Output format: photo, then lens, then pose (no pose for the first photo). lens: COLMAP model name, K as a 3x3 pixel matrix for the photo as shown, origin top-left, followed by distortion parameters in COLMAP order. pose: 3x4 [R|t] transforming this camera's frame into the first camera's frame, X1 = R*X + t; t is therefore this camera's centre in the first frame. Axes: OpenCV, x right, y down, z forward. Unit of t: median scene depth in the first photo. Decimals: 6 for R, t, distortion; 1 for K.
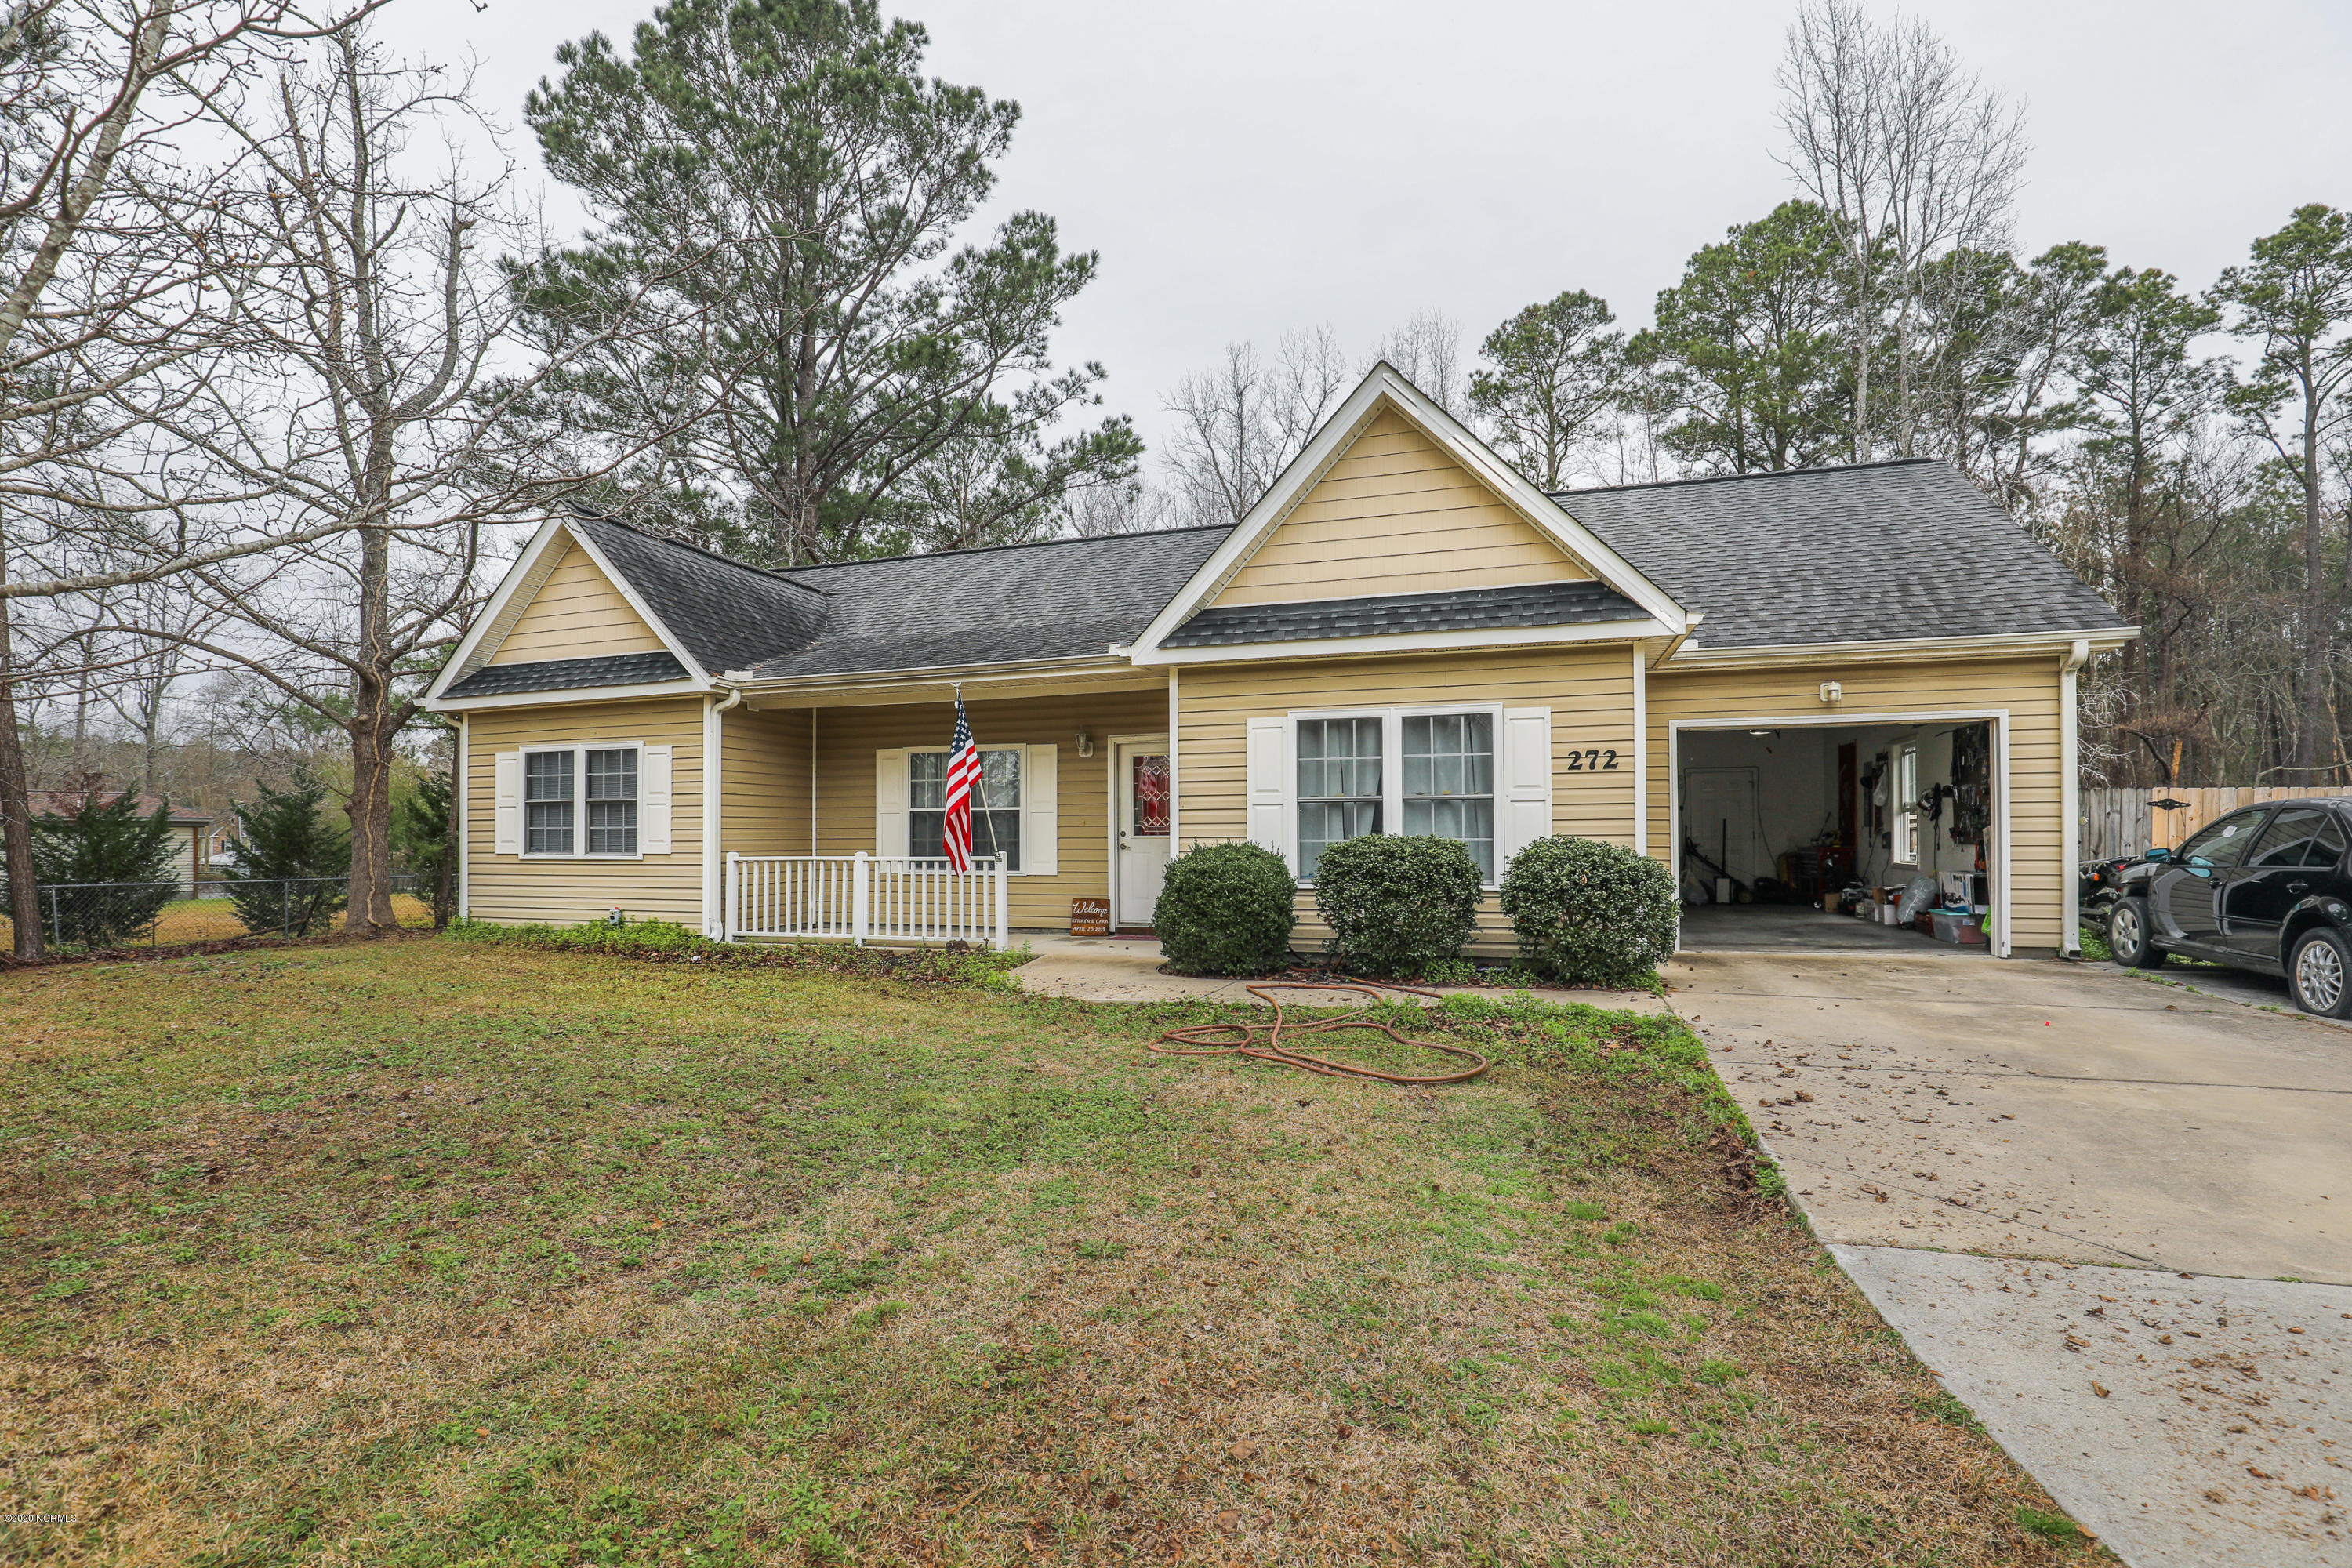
lens RADIAL K [[1096.0, 0, 1177.2], [0, 1096.0, 805.0], [0, 0, 1]] dist [-0.016263, -0.000432]
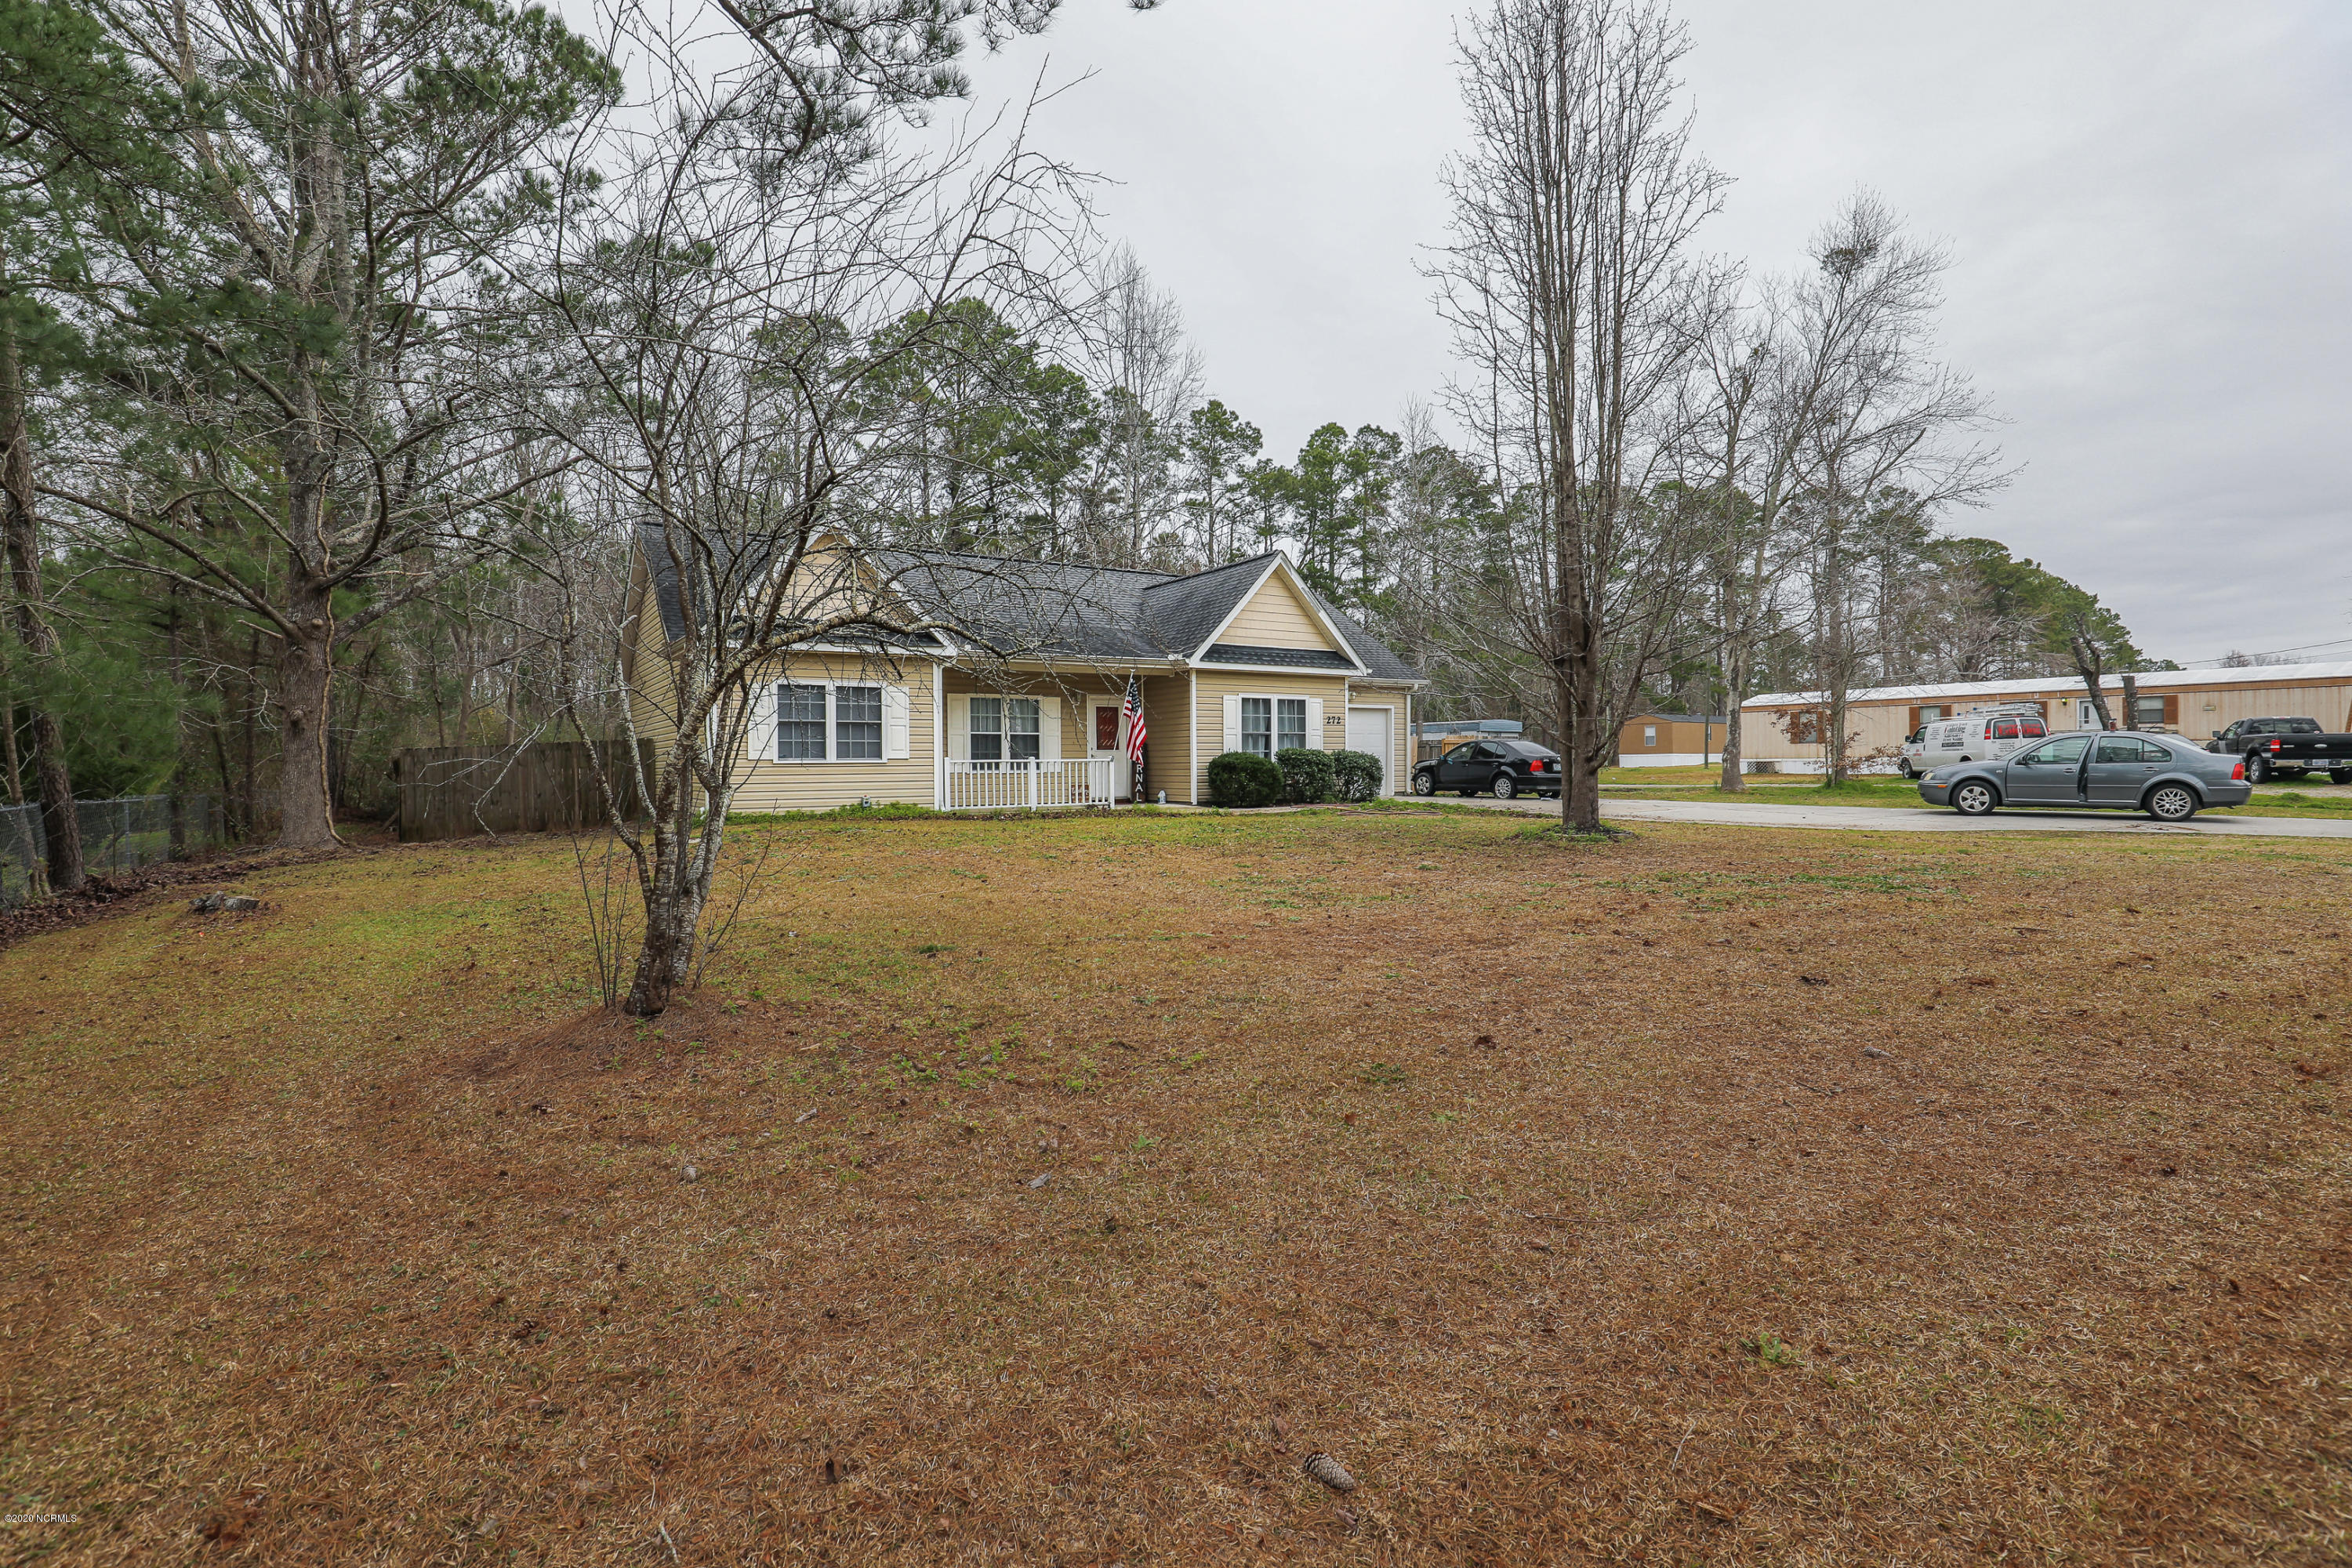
lens RADIAL K [[1096.0, 0, 1172.7], [0, 1096.0, 772.5], [0, 0, 1]] dist [-0.016263, -0.000432]
pose [[0.618138, -0.005929, 0.786048, -1.461223], [-0.018492, 0.999585, 0.022082, 0.024077], [-0.785852, -0.028186, 0.617772, -0.234950]]
